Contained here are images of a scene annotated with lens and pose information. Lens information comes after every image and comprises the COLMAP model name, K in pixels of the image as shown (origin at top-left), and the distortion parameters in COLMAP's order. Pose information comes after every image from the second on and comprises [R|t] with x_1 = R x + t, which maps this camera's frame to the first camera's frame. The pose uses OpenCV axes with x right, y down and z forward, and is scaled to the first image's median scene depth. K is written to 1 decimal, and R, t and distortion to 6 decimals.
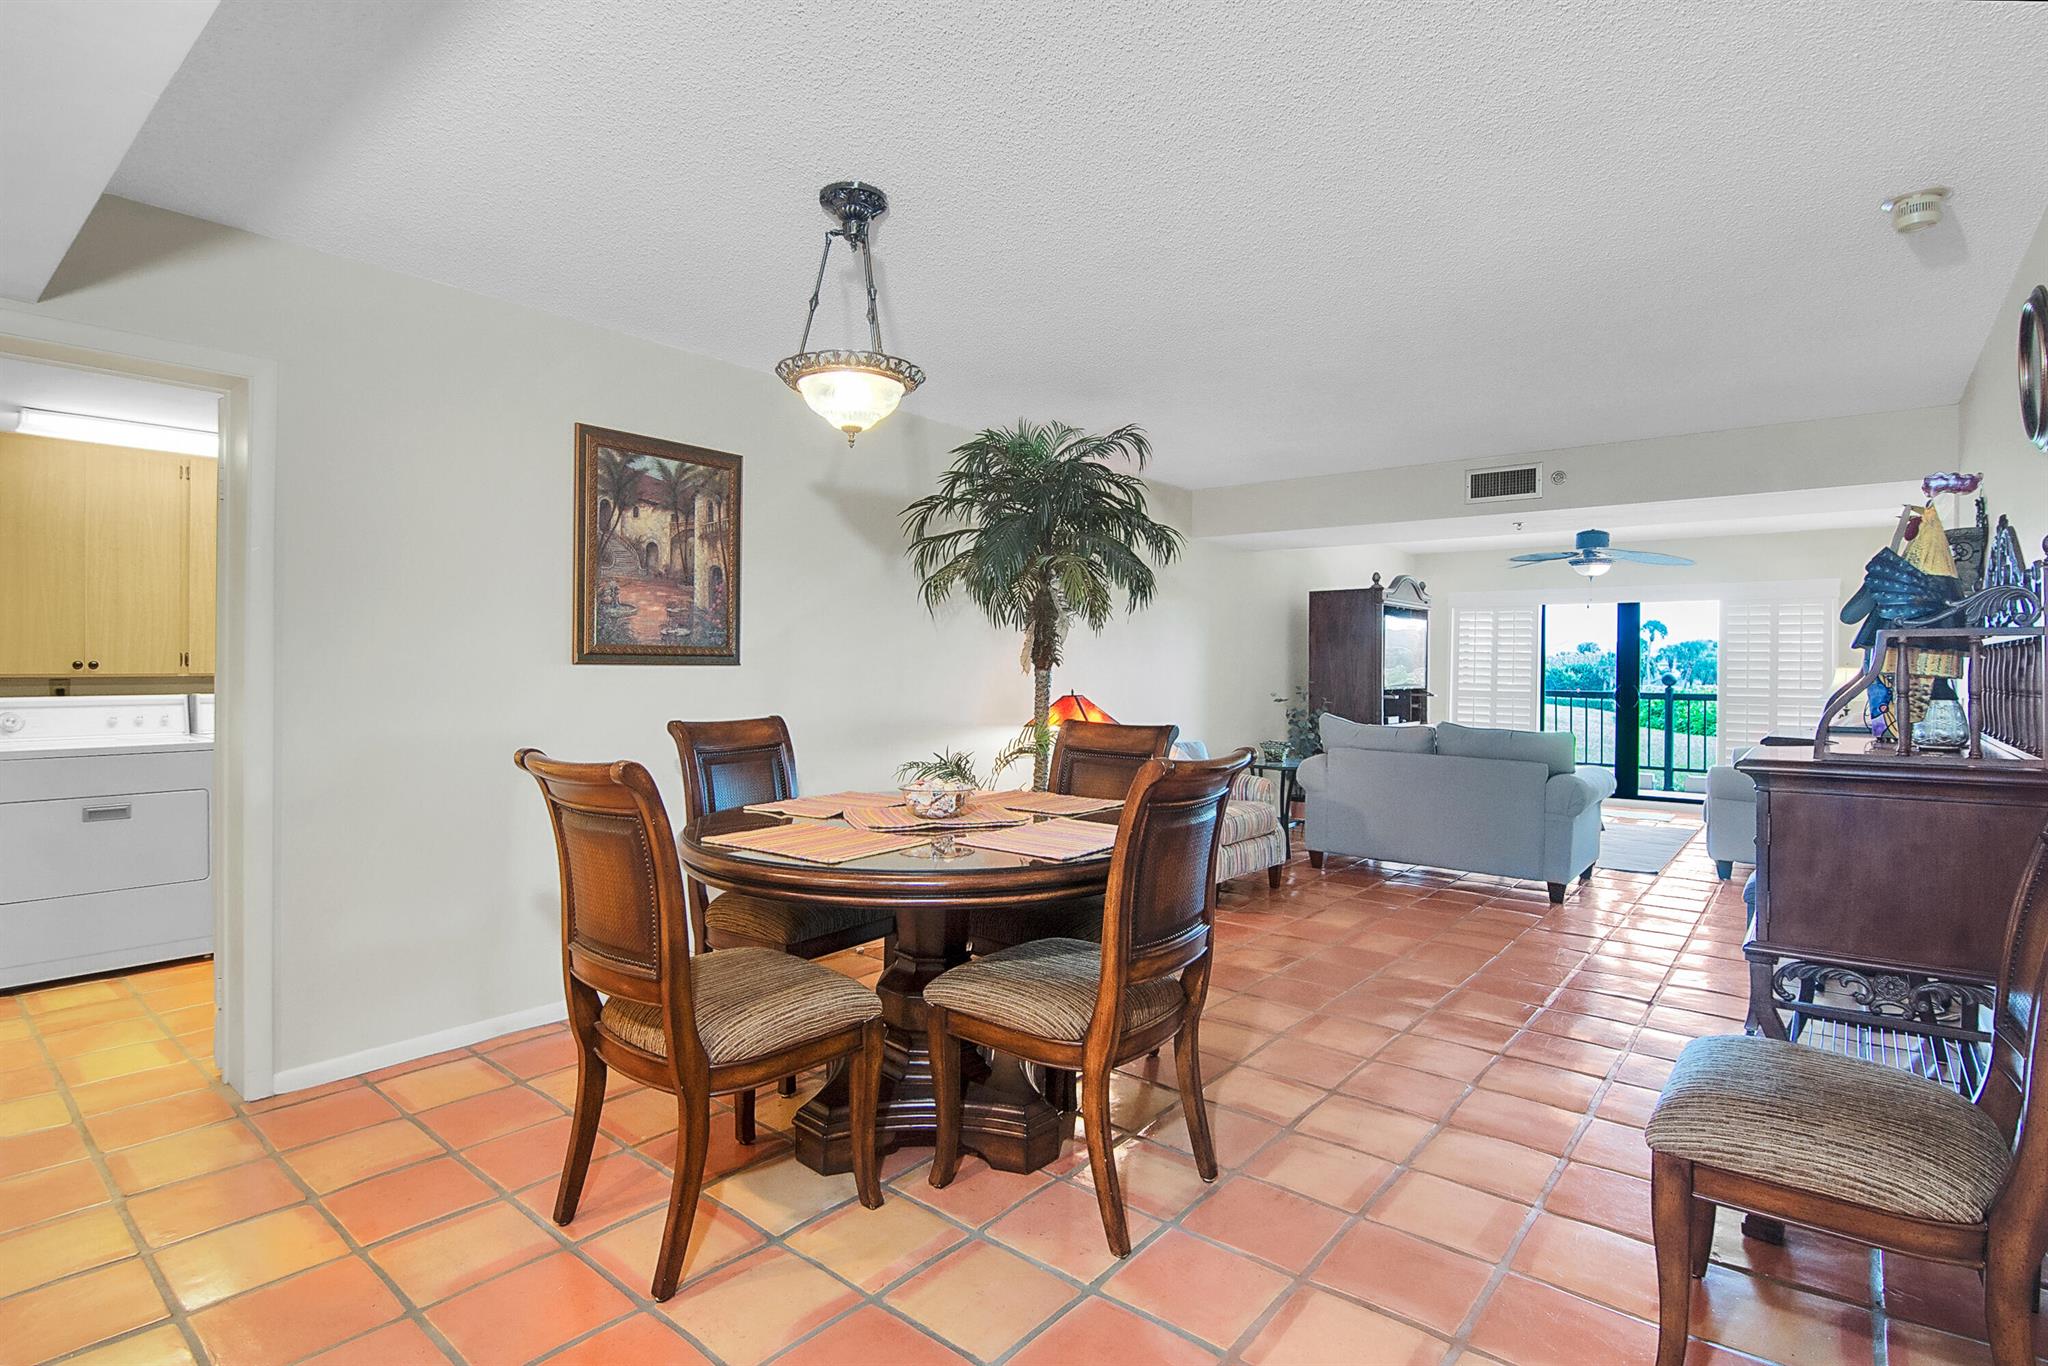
lens RADIAL K [[1015.9, 0, 1020.3], [0, 1015.9, 663.7], [0, 0, 1]] dist [-0.019698, -0.001118]
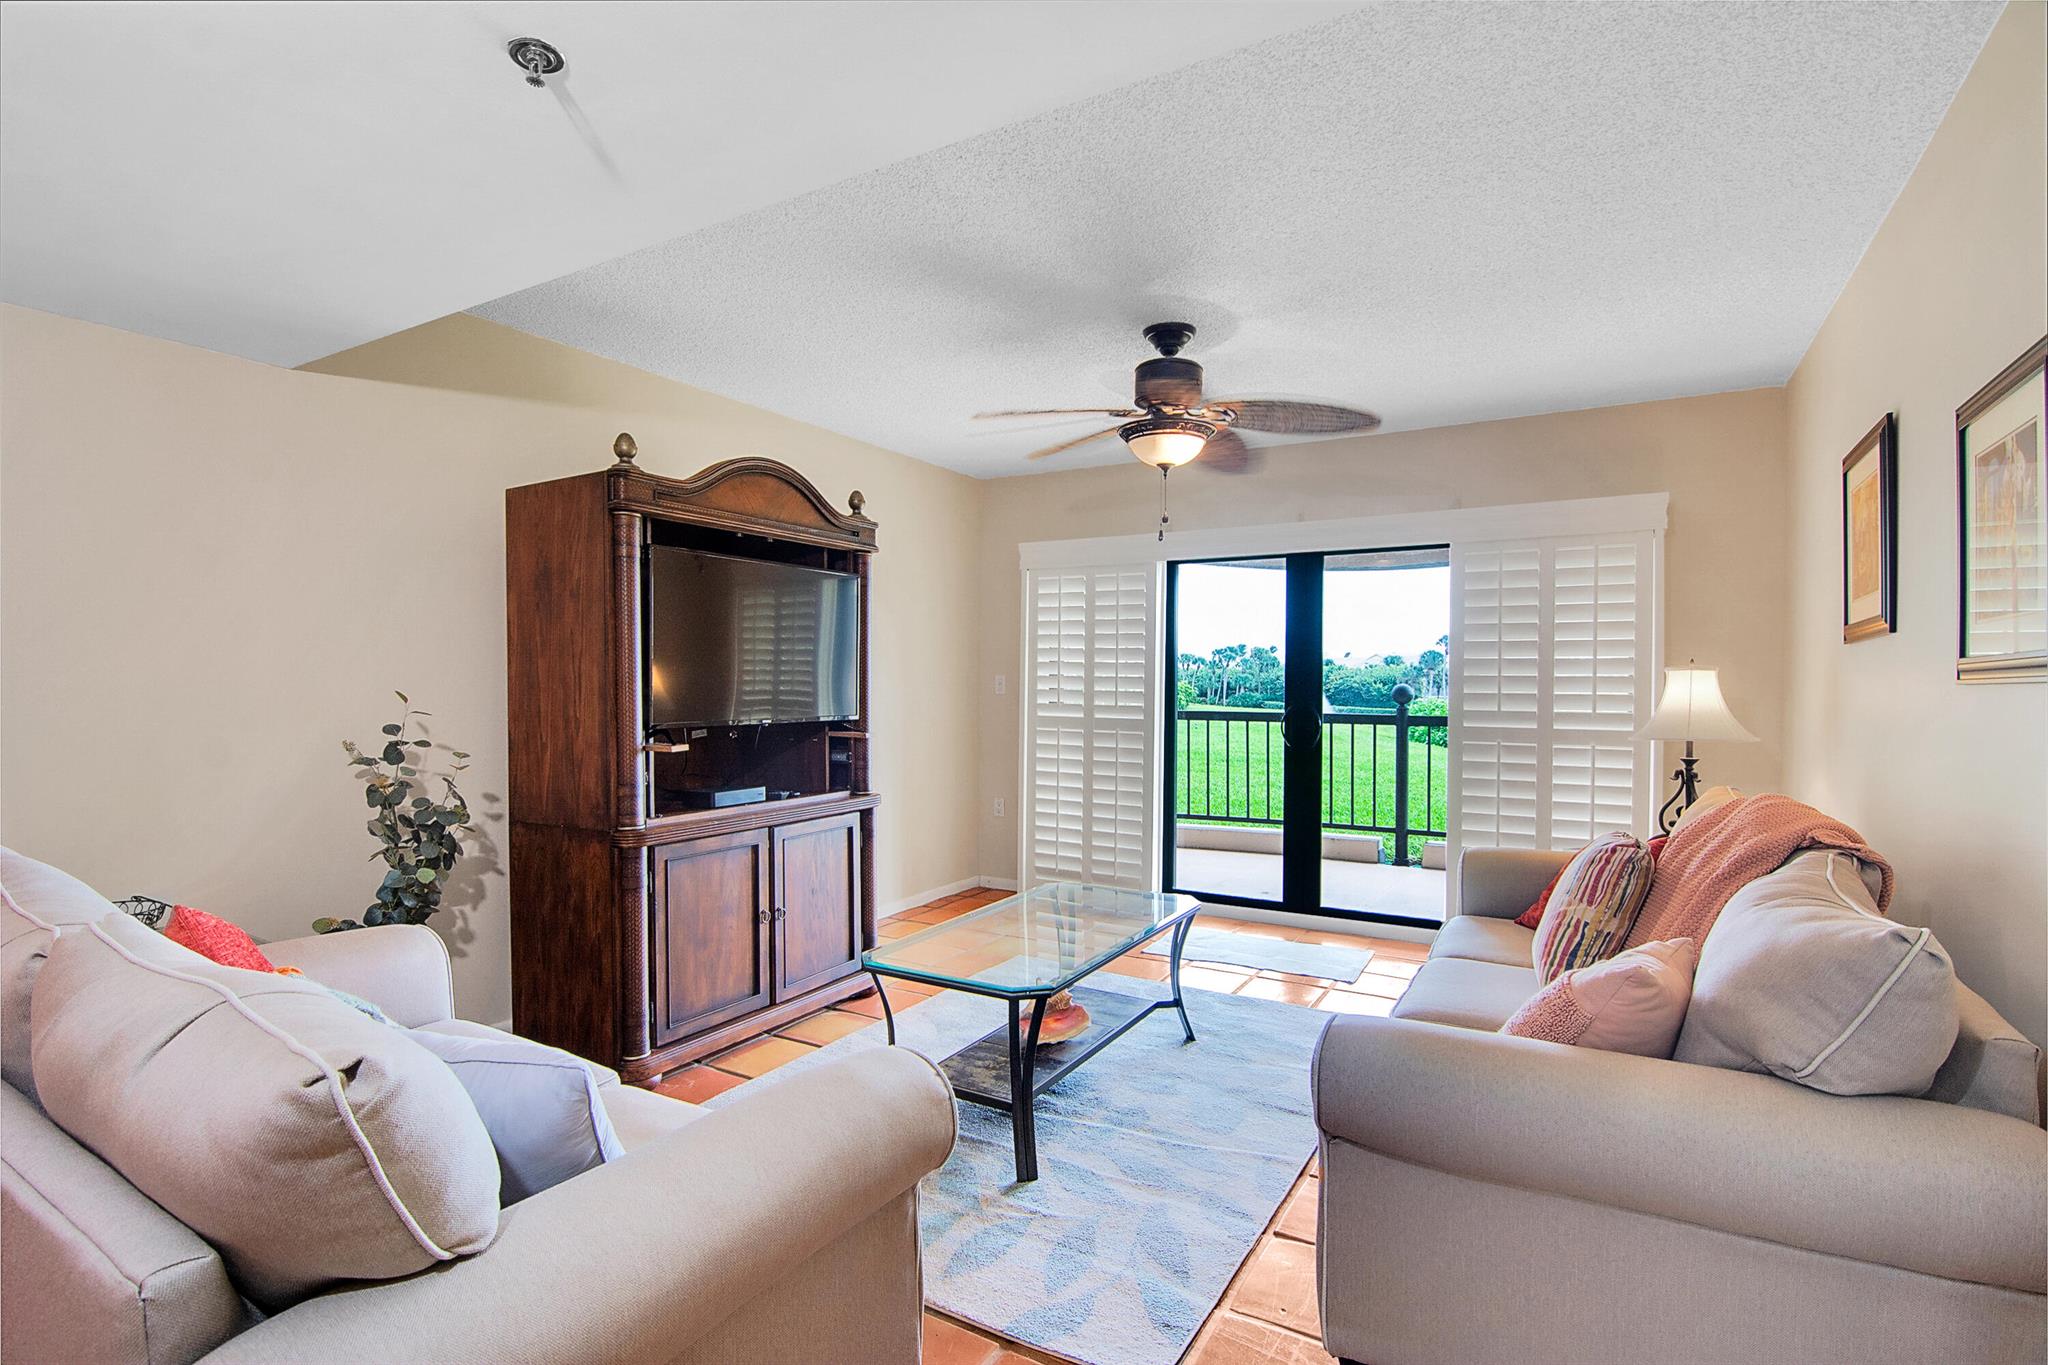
lens RADIAL K [[1027.3, 0, 1028.9], [0, 1027.3, 689.5], [0, 0, 1]] dist [-0.020982, -0.001522]
pose [[0.985773, -0.007142, 0.167932, 0.399826], [0.005288, 0.999920, 0.011485, 0.005761], [-0.168001, -0.010433, 0.985732, 0.526132]]
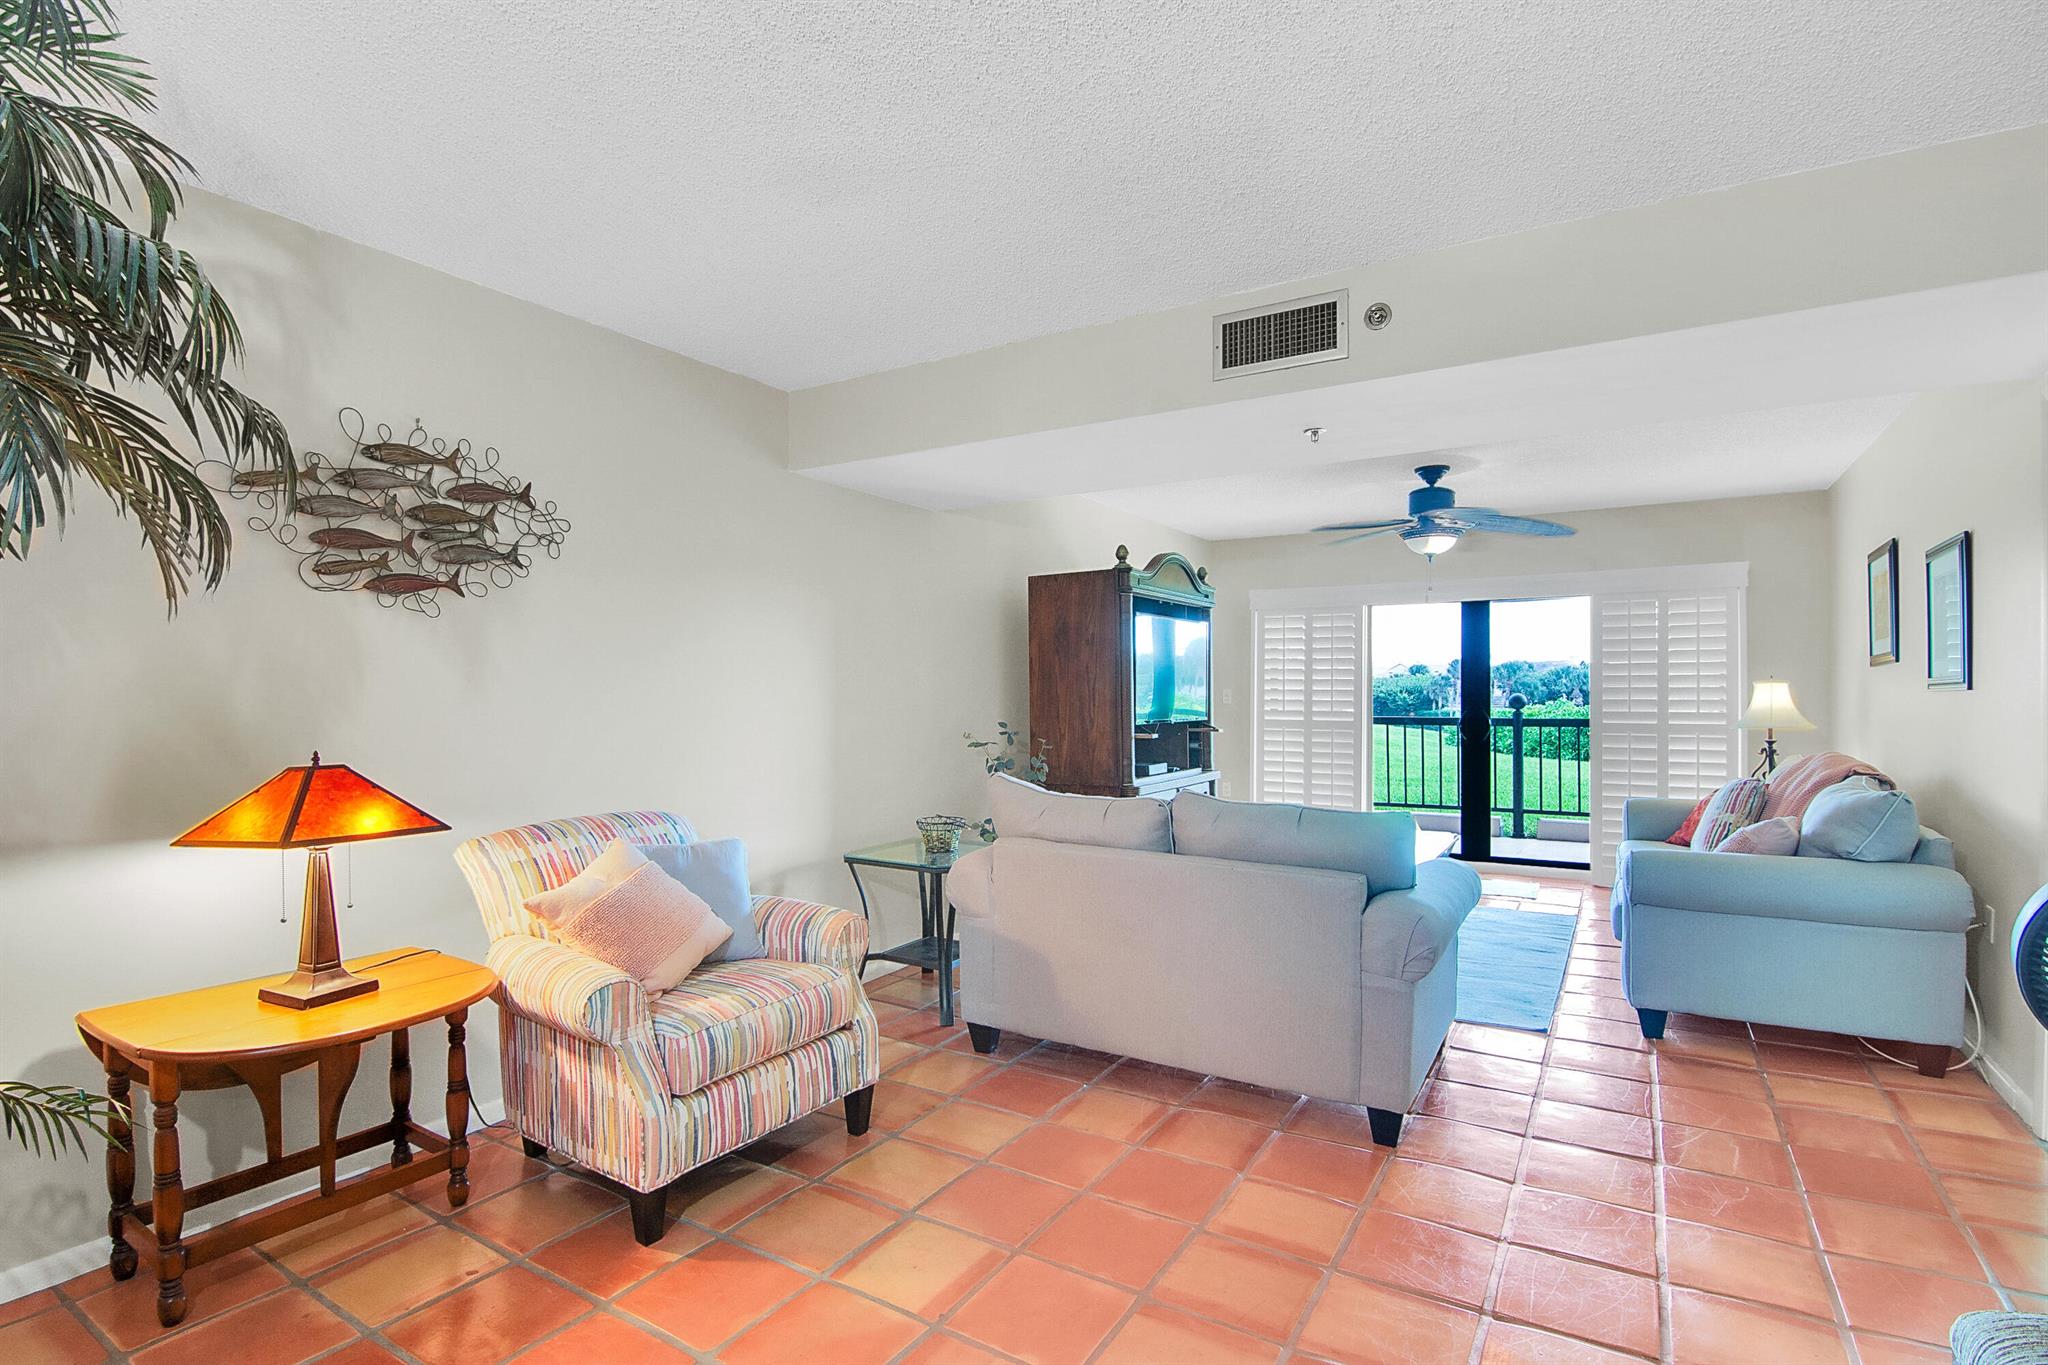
lens RADIAL K [[1027.3, 0, 1028.9], [0, 1027.3, 689.5], [0, 0, 1]] dist [-0.020982, -0.001522]
pose [[0.988793, -0.013482, 0.148684, 0.175636], [0.013754, 0.999905, -0.000799, 0.002190], [-0.148659, 0.002835, 0.988884, 0.324392]]
